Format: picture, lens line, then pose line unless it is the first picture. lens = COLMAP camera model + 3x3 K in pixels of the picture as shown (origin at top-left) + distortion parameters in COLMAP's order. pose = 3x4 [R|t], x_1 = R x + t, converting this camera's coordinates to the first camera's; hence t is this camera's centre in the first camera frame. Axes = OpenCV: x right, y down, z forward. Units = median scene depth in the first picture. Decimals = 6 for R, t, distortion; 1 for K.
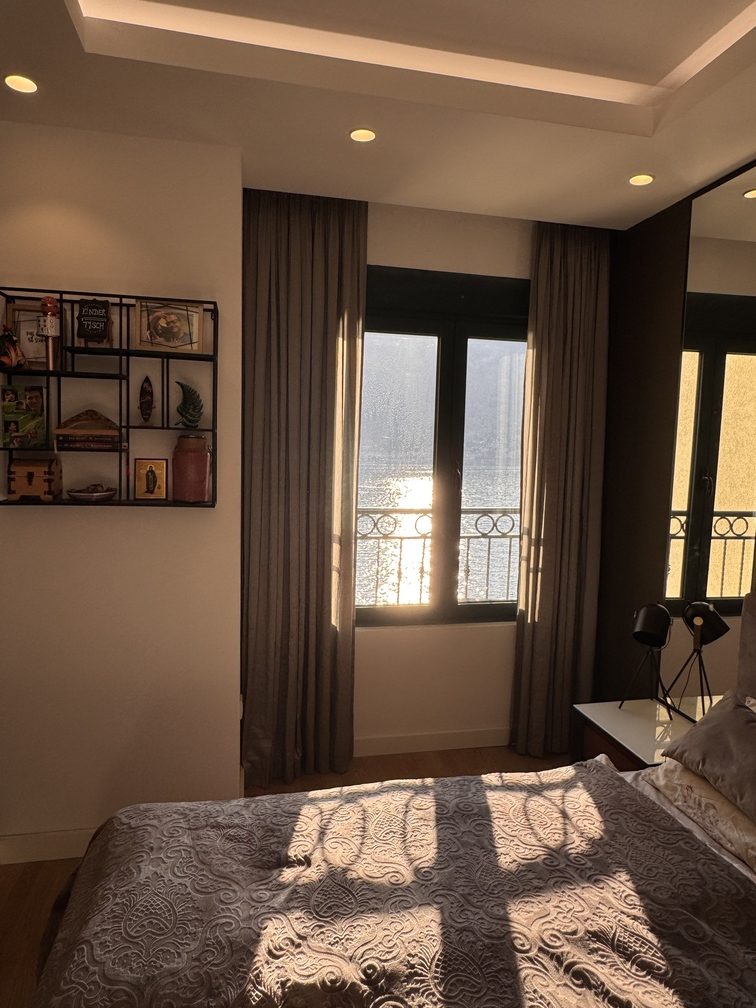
lens RADIAL K [[644.5, 0, 377.1], [0, 644.5, 500.3], [0, 0, 1]] dist [0.001070, -0.006848]
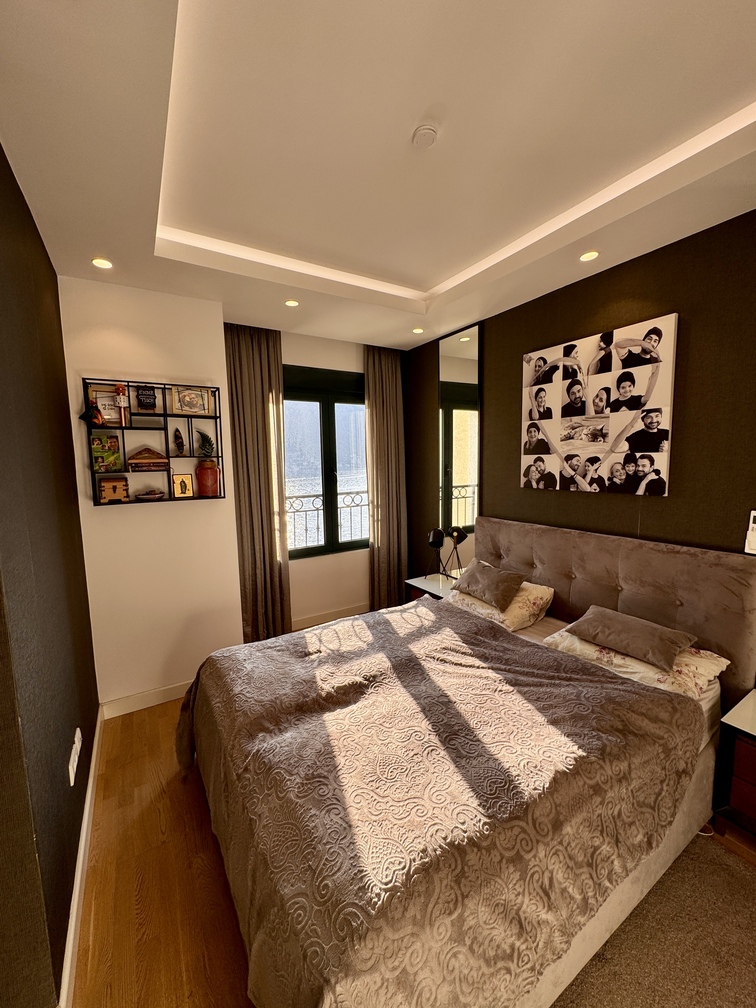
lens RADIAL K [[404.5, 0, 378.6], [0, 404.5, 498.9], [0, 0, 1]] dist [0.000071, -0.000553]
pose [[0.939541, -0.080880, 0.332747, -0.223633], [0.078027, 0.996710, 0.021952, 0.022150], [-0.333428, 0.005339, 0.942761, -0.241383]]
